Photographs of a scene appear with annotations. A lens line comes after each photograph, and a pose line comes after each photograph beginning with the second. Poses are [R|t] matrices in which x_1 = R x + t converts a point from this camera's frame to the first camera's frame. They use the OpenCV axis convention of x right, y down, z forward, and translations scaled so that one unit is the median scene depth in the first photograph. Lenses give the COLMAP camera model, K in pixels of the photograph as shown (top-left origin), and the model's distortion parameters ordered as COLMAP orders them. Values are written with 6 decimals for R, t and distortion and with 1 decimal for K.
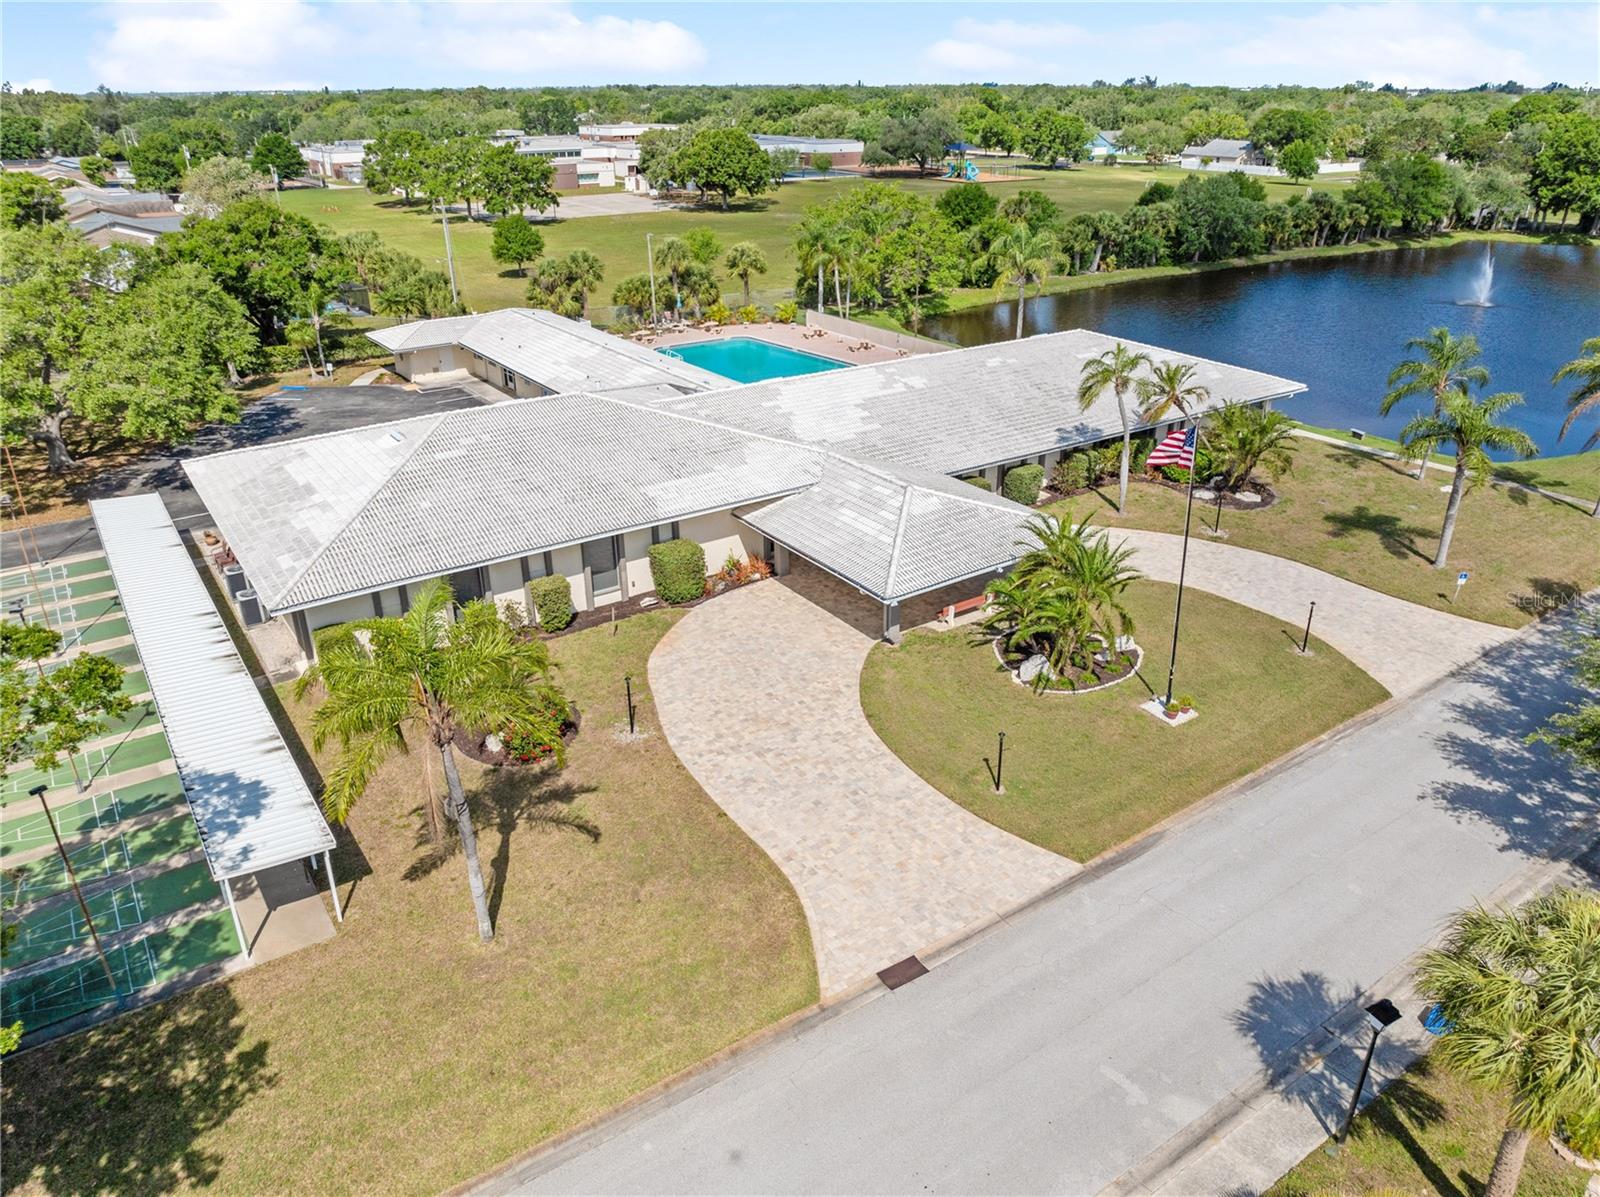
lens RADIAL K [[1127.0, 0, 807.5], [0, 1127.0, 589.5], [0, 0, 1]] dist [-0.033421, 0.002098]
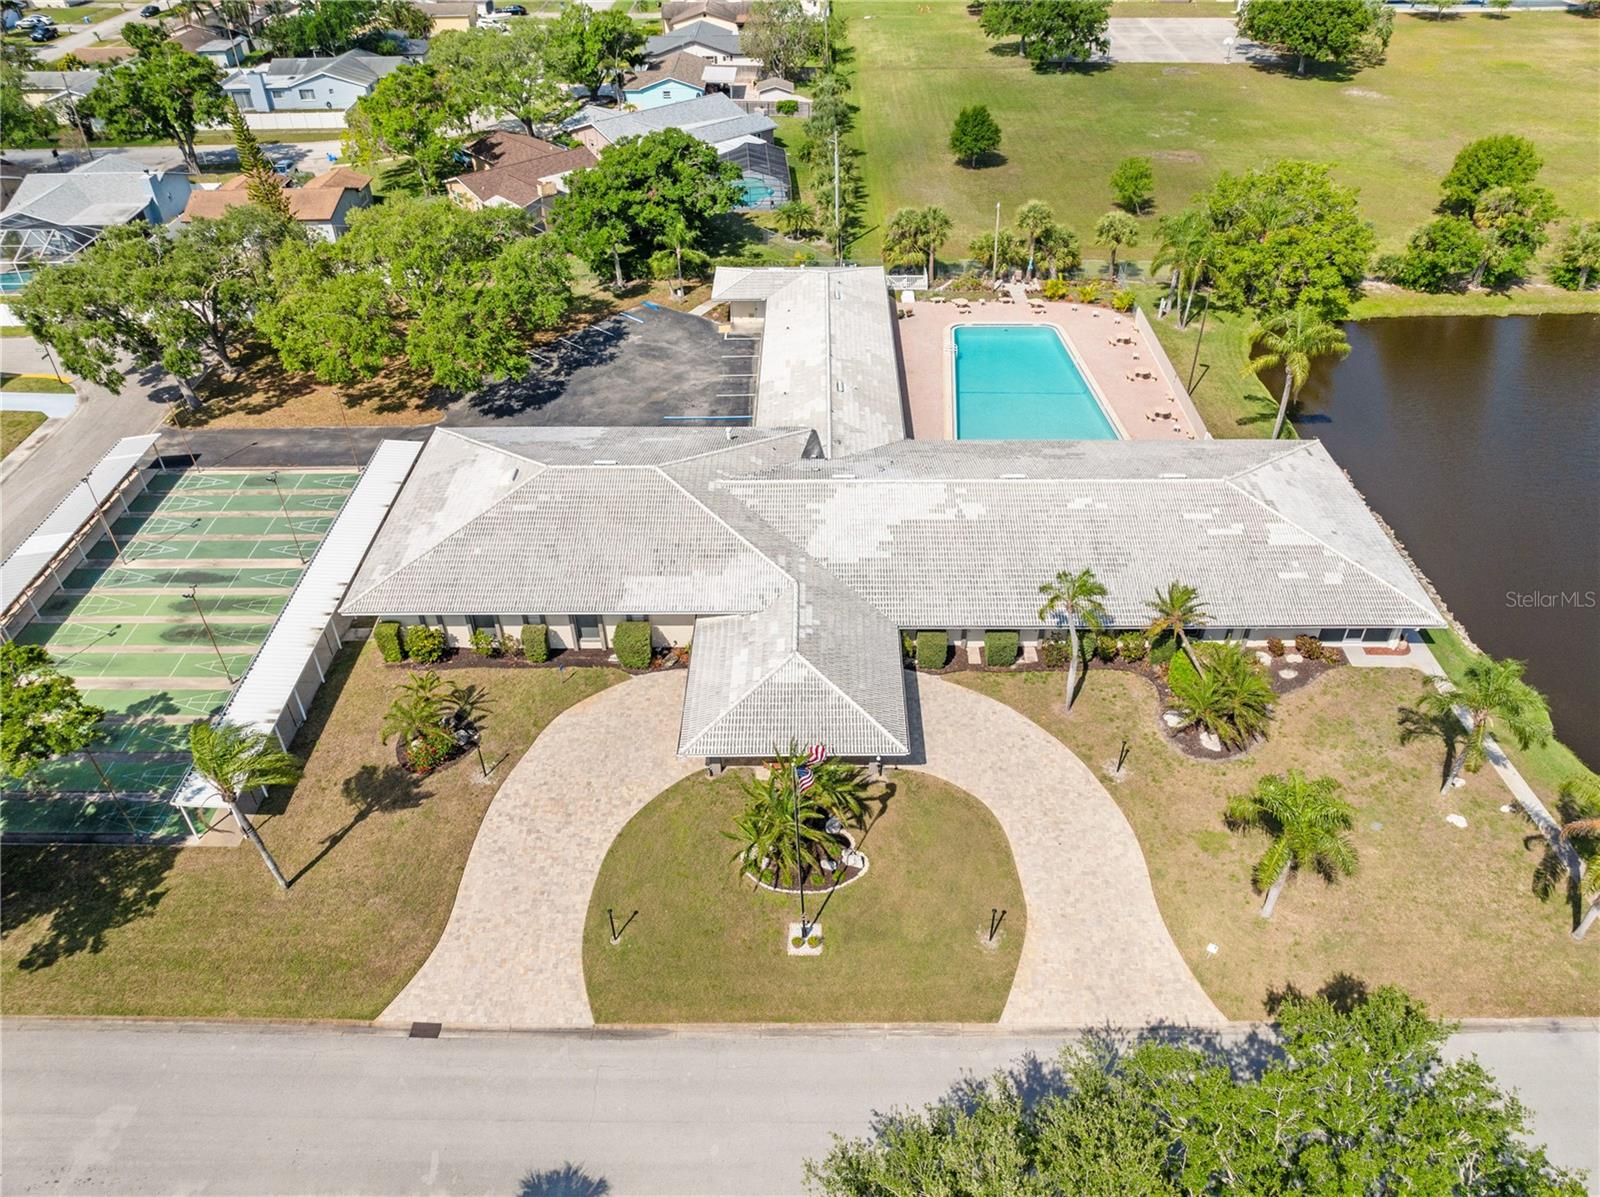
lens RADIAL K [[1127.0, 0, 807.5], [0, 1127.0, 589.5], [0, 0, 1]] dist [-0.033421, 0.002098]
pose [[0.818106, 0.348937, -0.457106, 0.675649], [-0.233643, 0.927995, 0.290234, -0.544236], [0.525466, -0.130643, 0.840725, 0.010861]]
